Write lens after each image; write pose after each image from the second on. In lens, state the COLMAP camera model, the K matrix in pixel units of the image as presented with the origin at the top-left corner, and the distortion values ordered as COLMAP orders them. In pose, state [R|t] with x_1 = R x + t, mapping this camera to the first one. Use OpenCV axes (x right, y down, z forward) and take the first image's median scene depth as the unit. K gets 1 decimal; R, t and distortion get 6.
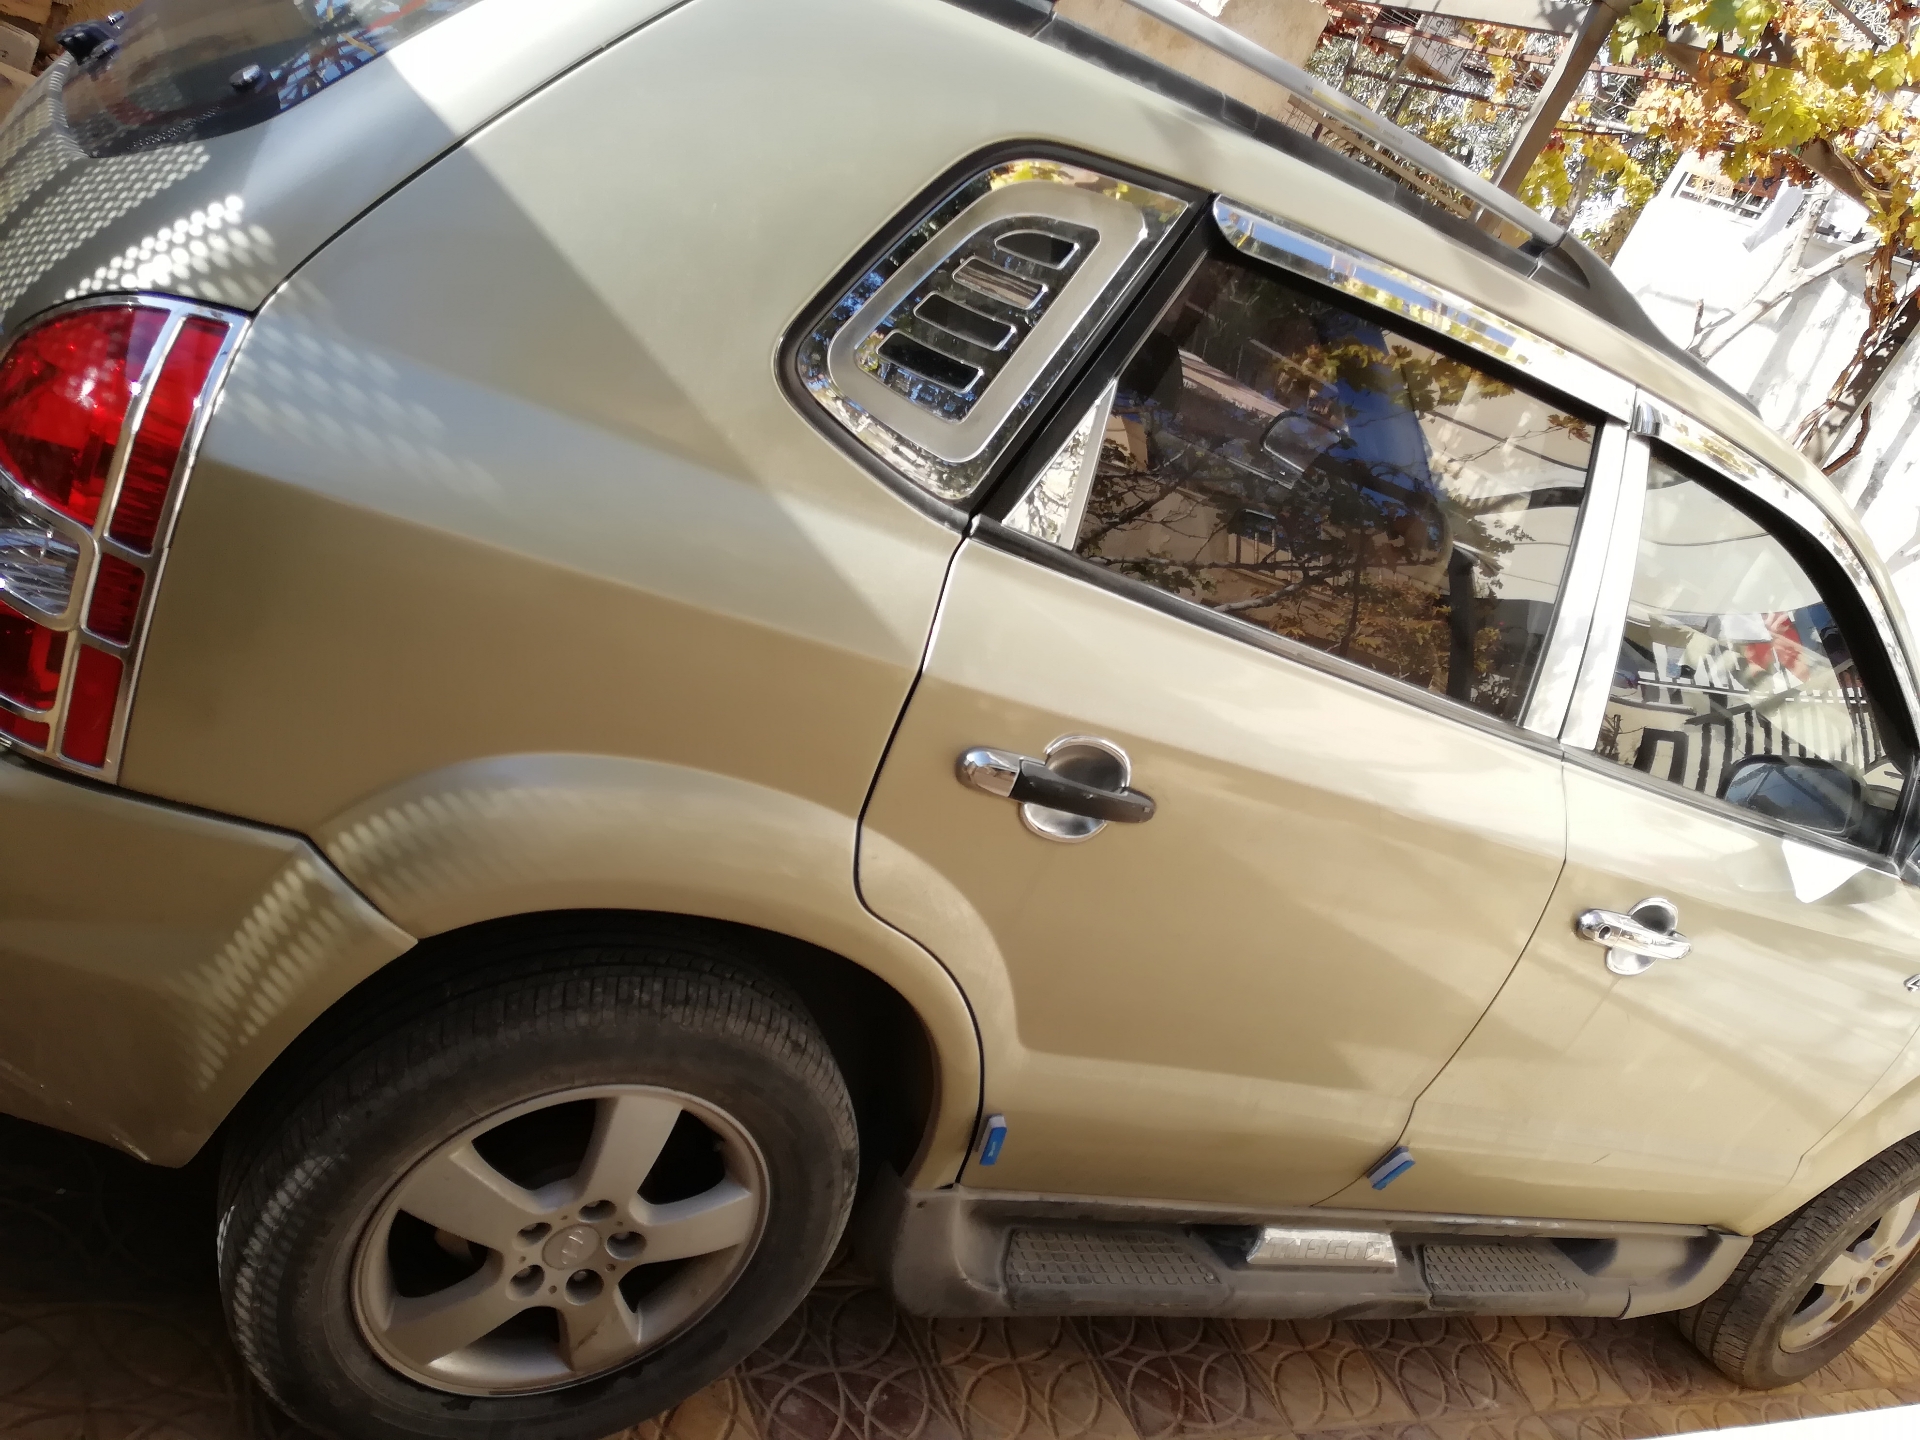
lens RADIAL K [[1586.4, 0, 952.4], [0, 1586.4, 727.5], [0, 0, 1]] dist [-0.001586, 0.053162]
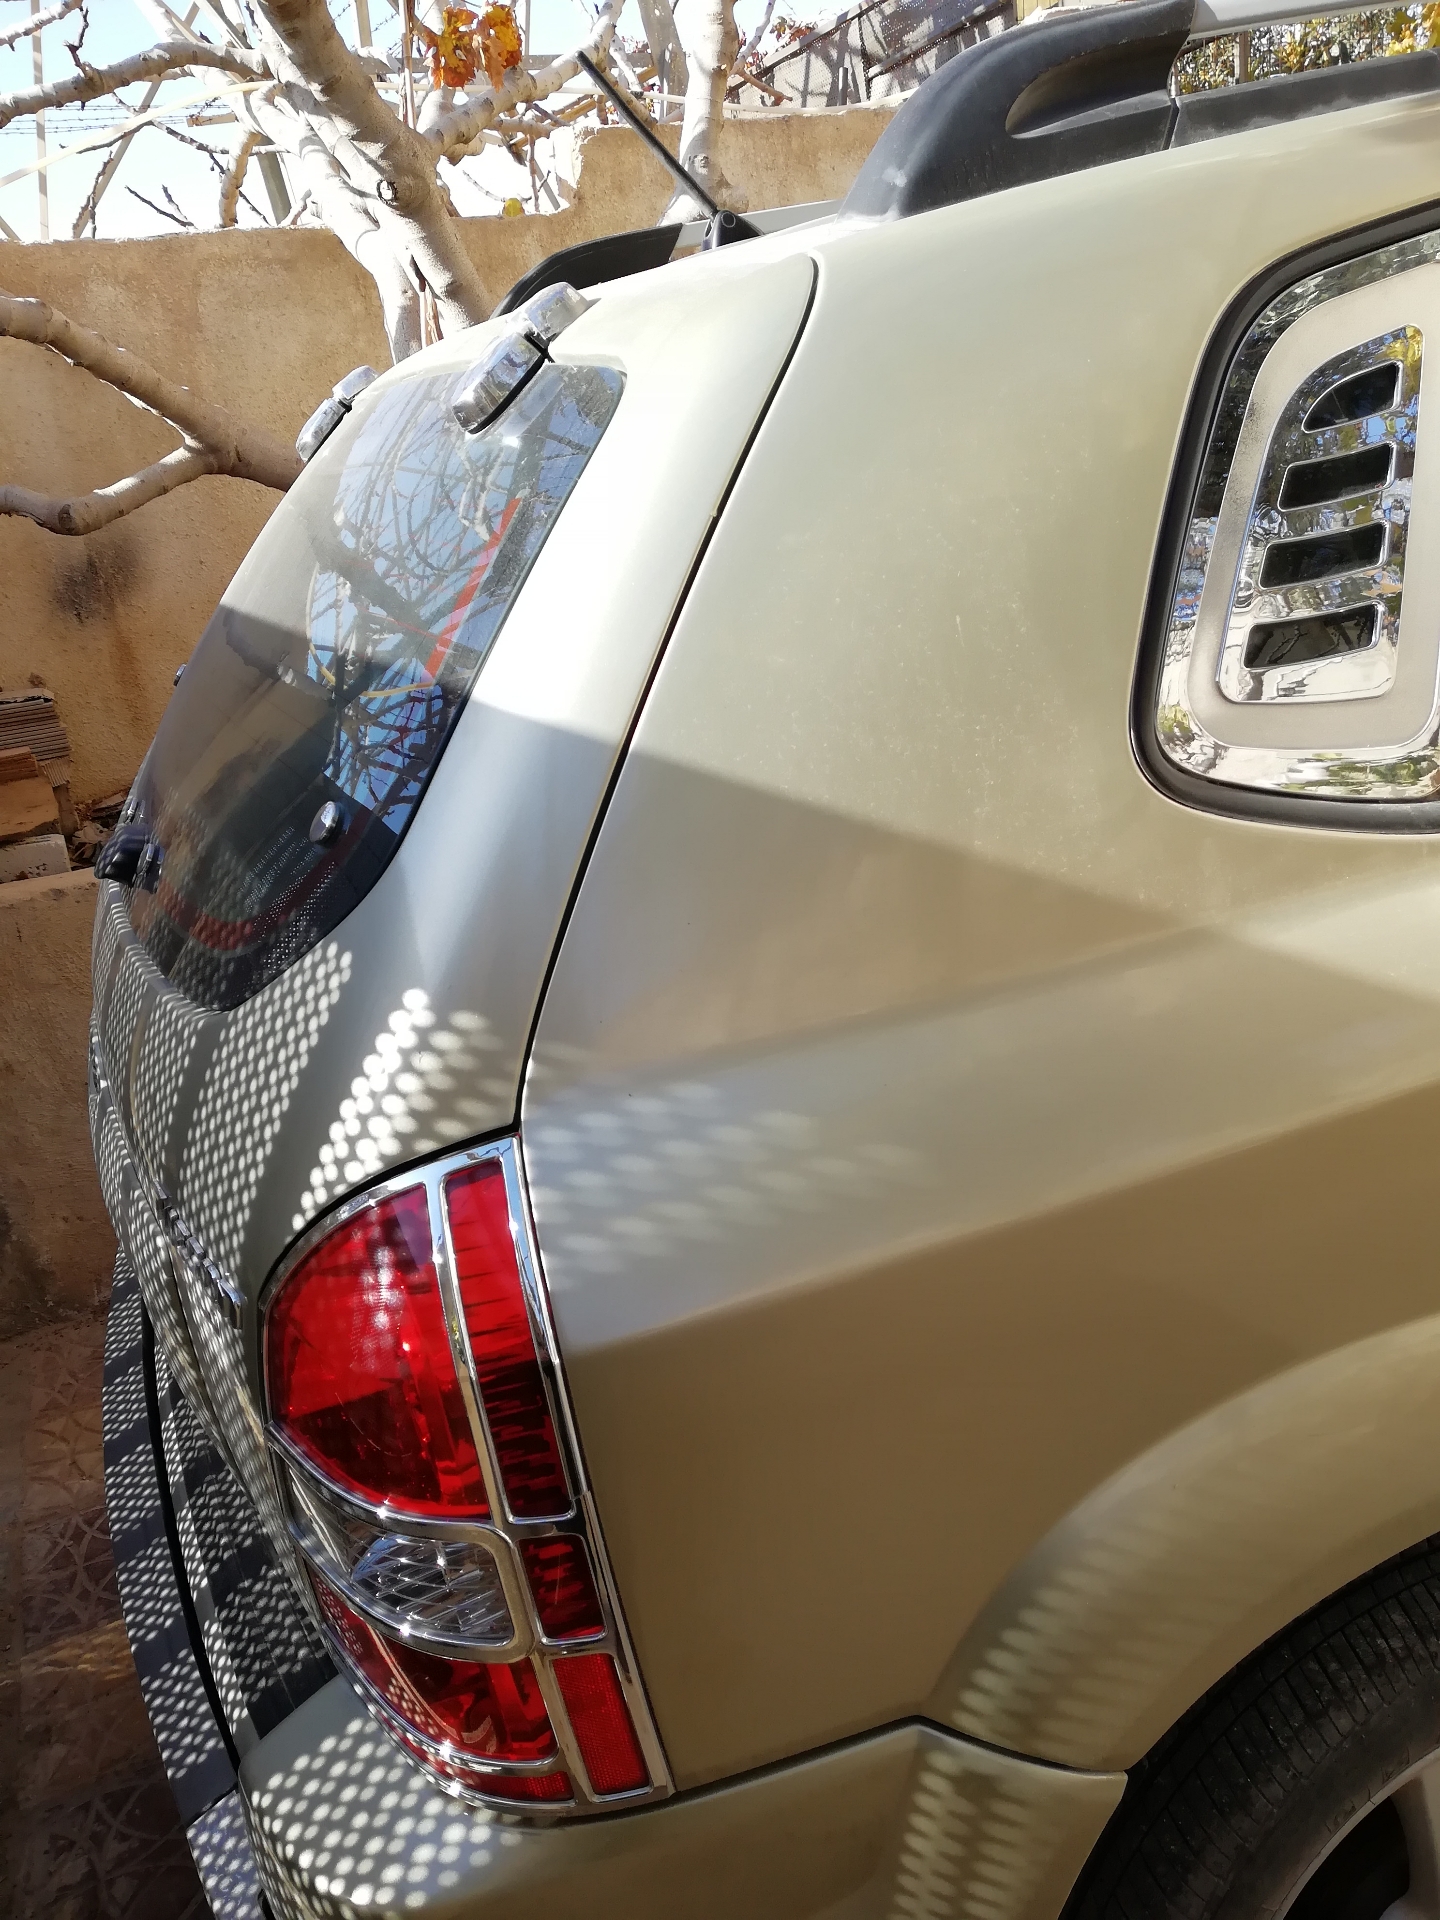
lens RADIAL K [[1586.4, 0, 720.0], [0, 1586.4, 960.0], [0, 0, 1]] dist [-0.001586, 0.053162]
pose [[0.838541, -0.505335, -0.203679, -0.130330], [0.500974, 0.862086, -0.076371, -0.155807], [0.214182, -0.037998, 0.976054, 0.241845]]
